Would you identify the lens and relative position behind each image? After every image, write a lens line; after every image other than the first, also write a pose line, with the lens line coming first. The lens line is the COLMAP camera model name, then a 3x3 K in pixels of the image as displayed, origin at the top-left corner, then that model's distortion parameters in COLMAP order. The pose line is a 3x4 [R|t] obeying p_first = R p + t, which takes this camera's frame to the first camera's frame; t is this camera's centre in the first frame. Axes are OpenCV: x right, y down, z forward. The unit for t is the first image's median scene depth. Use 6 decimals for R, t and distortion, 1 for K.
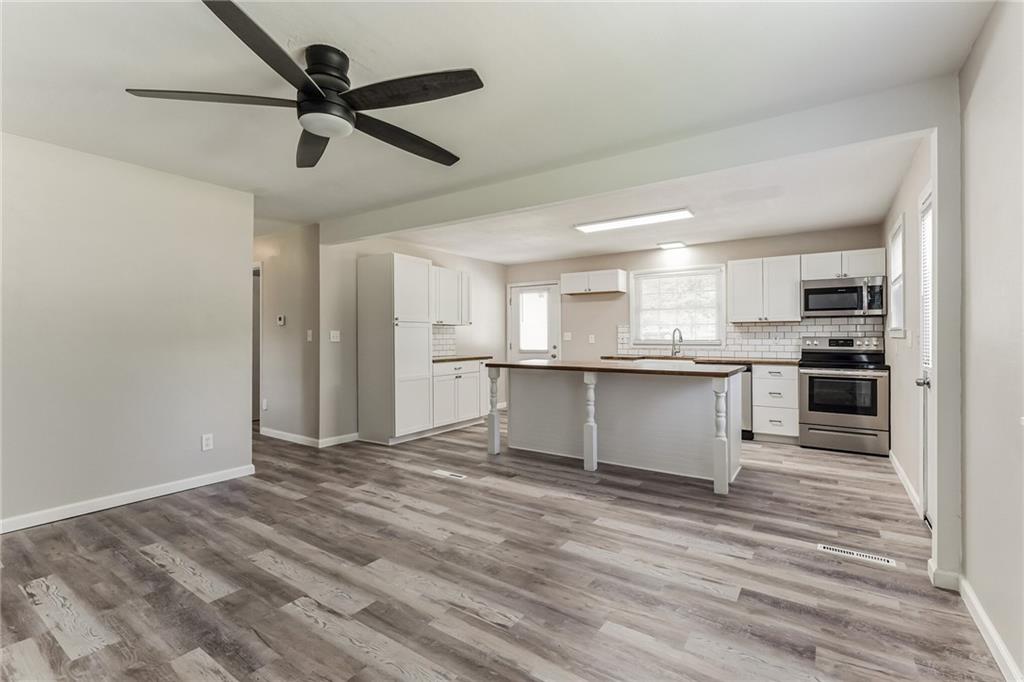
lens RADIAL K [[465.4, 0, 508.7], [0, 465.4, 336.7], [0, 0, 1]] dist [-0.002207, -0.000201]
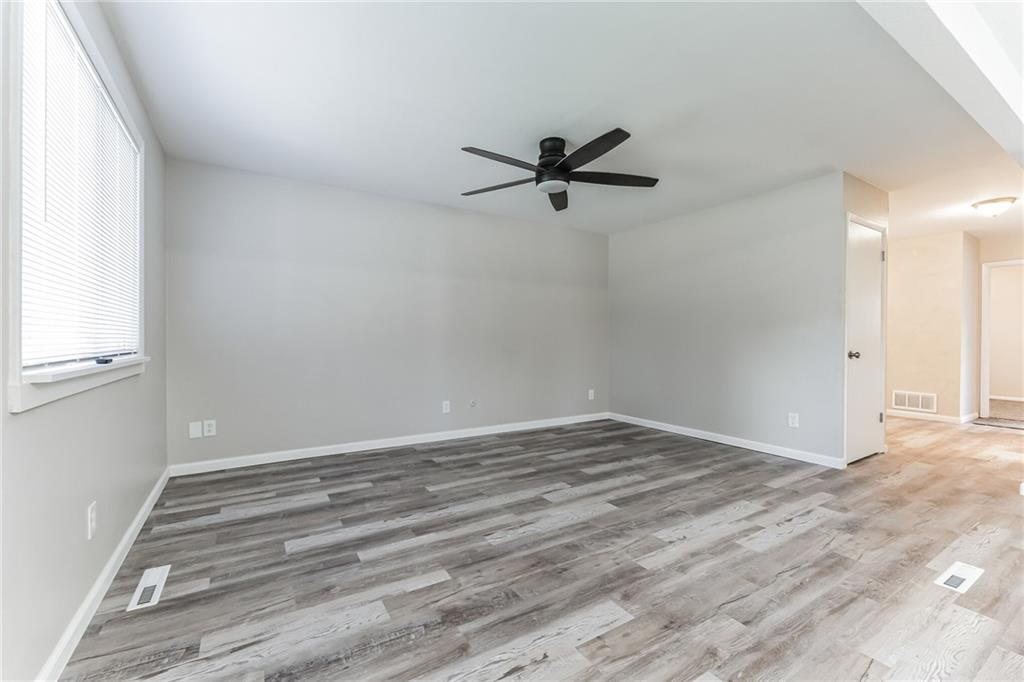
lens RADIAL K [[423.9, 0, 508.0], [0, 423.9, 346.3], [0, 0, 1]] dist [-0.007089, 0.001621]
pose [[-0.405684, 0.014570, -0.913897, 0.505141], [-0.001705, 0.999859, 0.016697, 0.033660], [0.914012, 0.008332, -0.405602, 0.737457]]
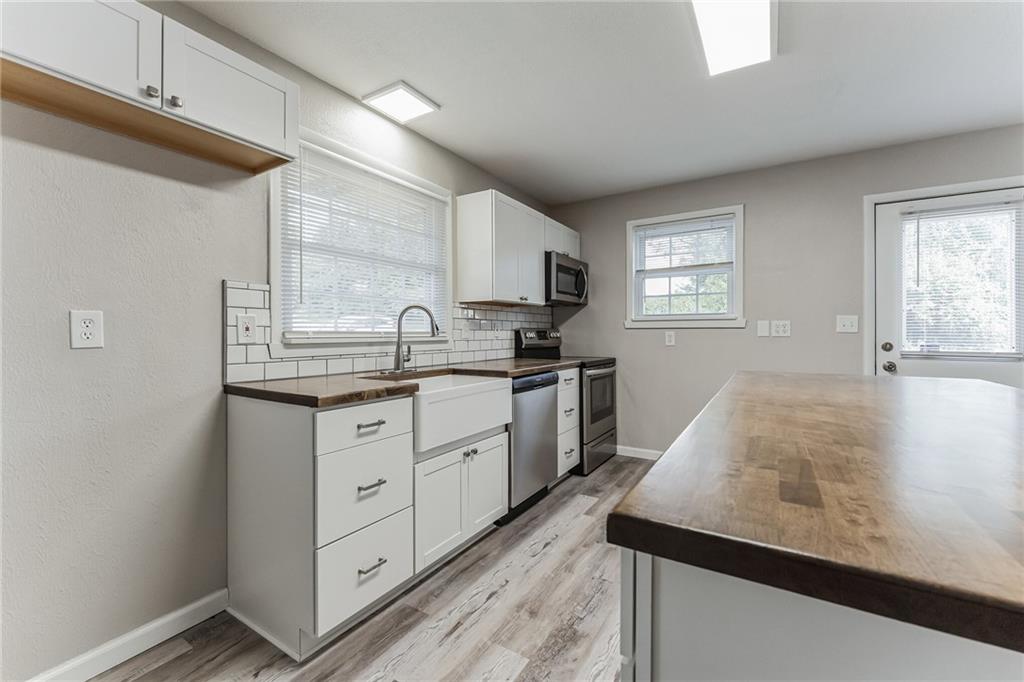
lens RADIAL K [[423.9, 0, 512.8], [0, 423.9, 334.1], [0, 0, 1]] dist [-0.007089, 0.001621]
pose [[-0.042994, -0.000522, 0.999075, -0.049605], [0.002211, 0.999997, 0.000617, 0.013831], [-0.999073, 0.002235, -0.042992, 1.432614]]
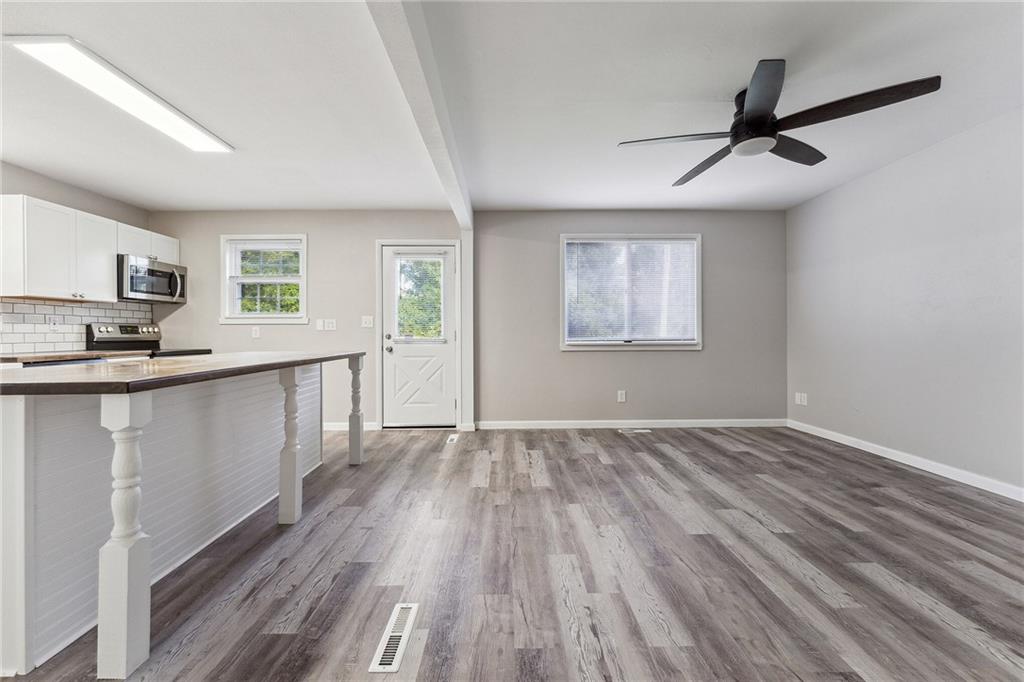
lens RADIAL K [[423.9, 0, 508.1], [0, 423.9, 331.9], [0, 0, 1]] dist [-0.007089, 0.001621]
pose [[-0.573636, 0.008241, 0.819069, -0.494246], [0.005684, 0.999965, -0.006080, 0.034584], [-0.819091, 0.001167, -0.573663, 1.144872]]
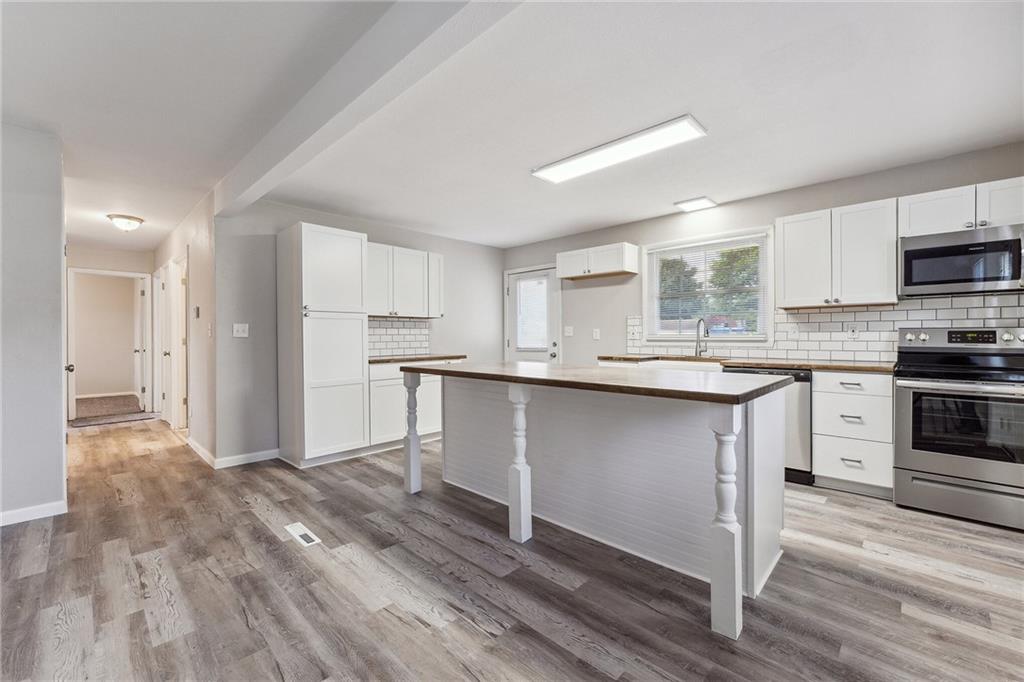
lens RADIAL K [[423.9, 0, 509.7], [0, 423.9, 339.3], [0, 0, 1]] dist [-0.007089, 0.001621]
pose [[0.986190, -0.001855, -0.165608, 0.270068], [0.003301, 0.999959, 0.008459, 0.012608], [0.165586, -0.008889, 0.986155, 0.459626]]
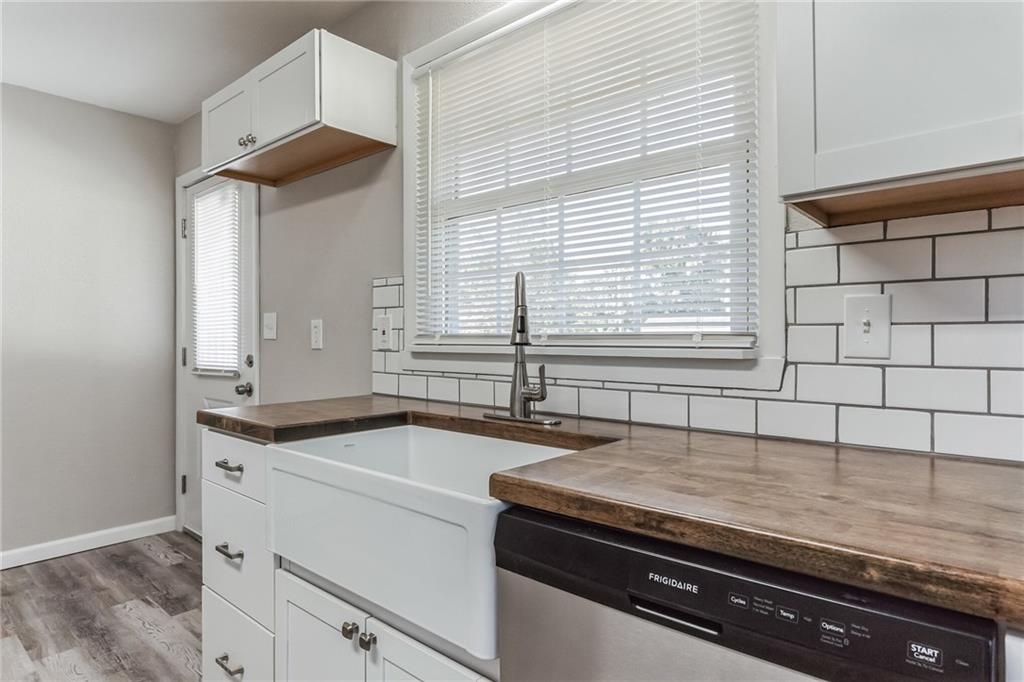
lens RADIAL K [[590.7, 0, 509.0], [0, 590.7, 338.7], [0, 0, 1]] dist [0.006454, 0.000344]
pose [[0.991649, 0.001047, -0.128965, 0.599750], [-0.001176, 0.999999, -0.000924, 0.014061], [0.128964, 0.001068, 0.991649, 1.176675]]
